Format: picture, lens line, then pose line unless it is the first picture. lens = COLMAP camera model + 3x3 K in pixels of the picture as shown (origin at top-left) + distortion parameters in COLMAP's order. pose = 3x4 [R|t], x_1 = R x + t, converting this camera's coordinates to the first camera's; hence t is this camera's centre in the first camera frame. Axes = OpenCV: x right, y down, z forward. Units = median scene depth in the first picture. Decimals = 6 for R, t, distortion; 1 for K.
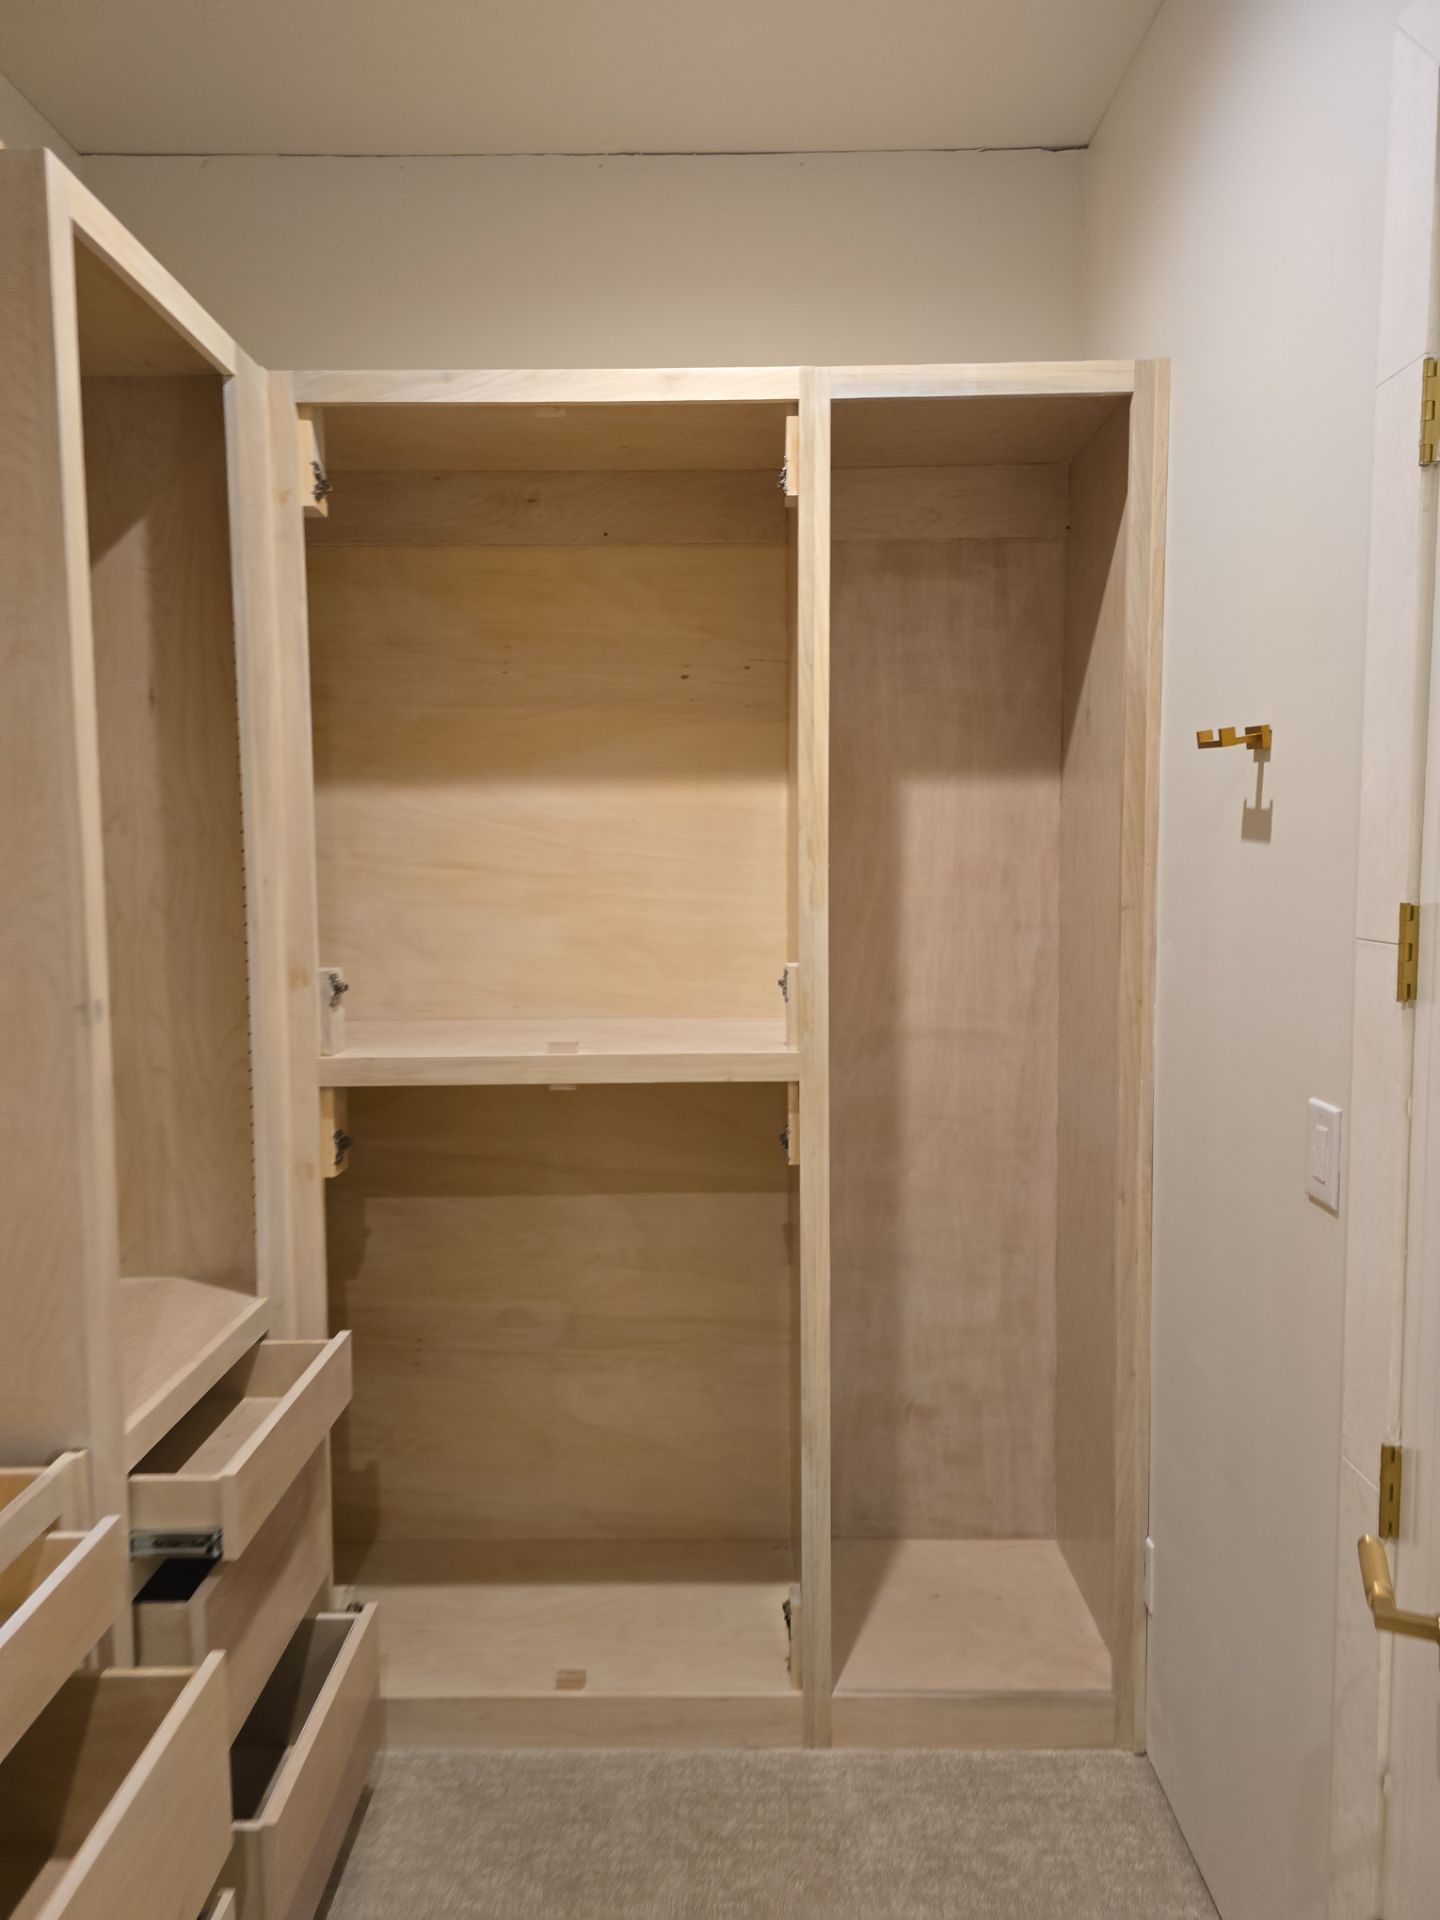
lens RADIAL K [[1281.7, 0, 717.3], [0, 1281.7, 956.1], [0, 0, 1]] dist [0.043721, -0.020638]
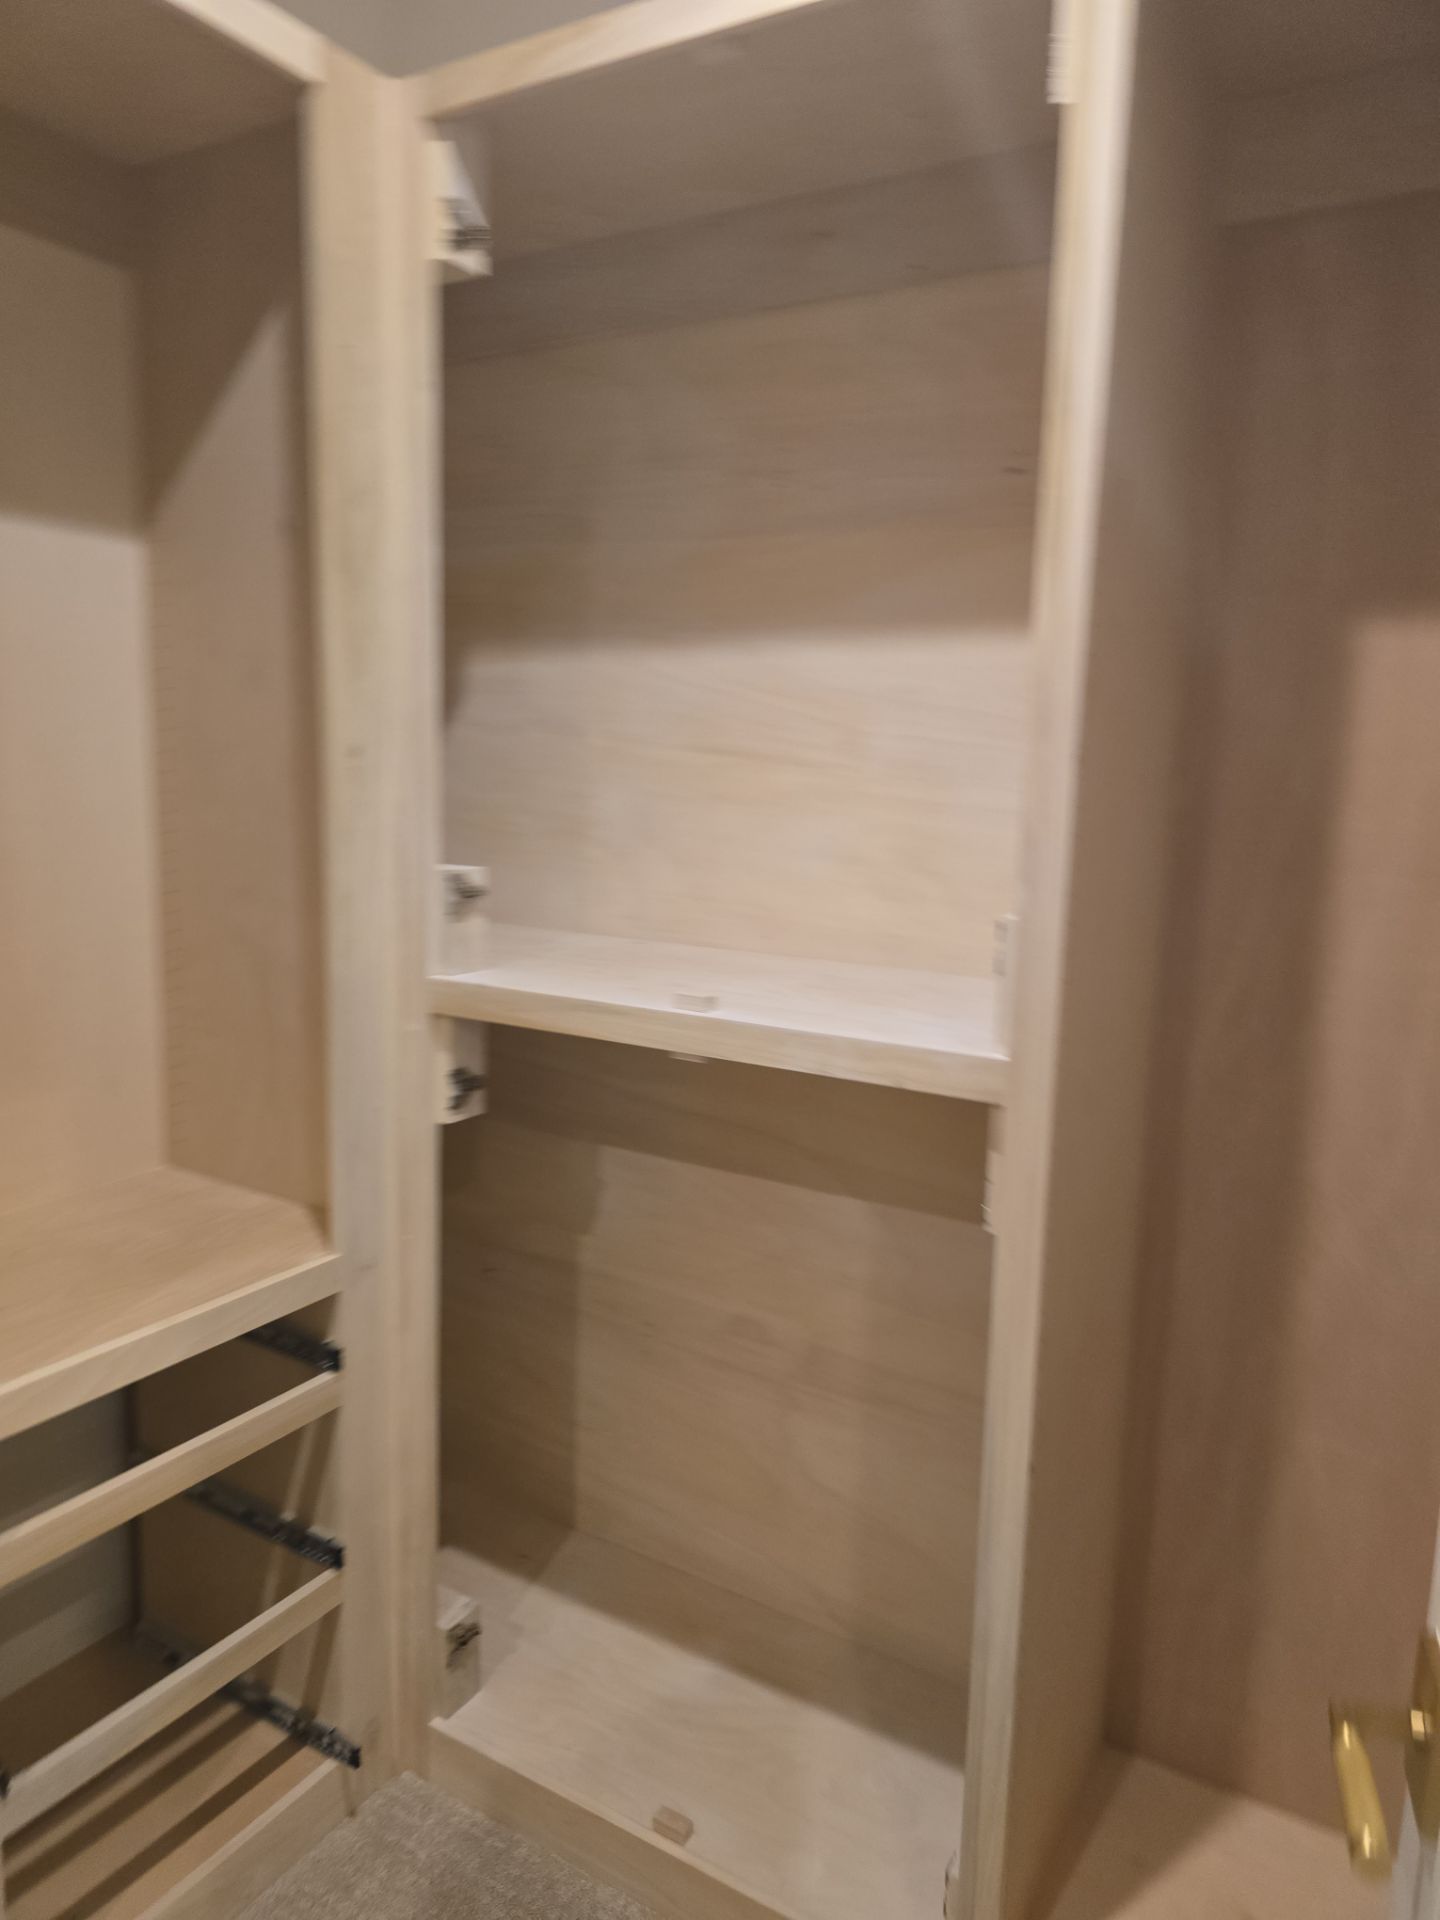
lens RADIAL K [[1301.7, 0, 711.3], [0, 1301.7, 953.0], [0, 0, 1]] dist [0.039298, -0.034080]
pose [[0.865318, 0.108455, -0.489348, 0.233939], [-0.075689, 0.993388, 0.086325, -0.018974], [0.495475, -0.037661, 0.867805, 0.371345]]
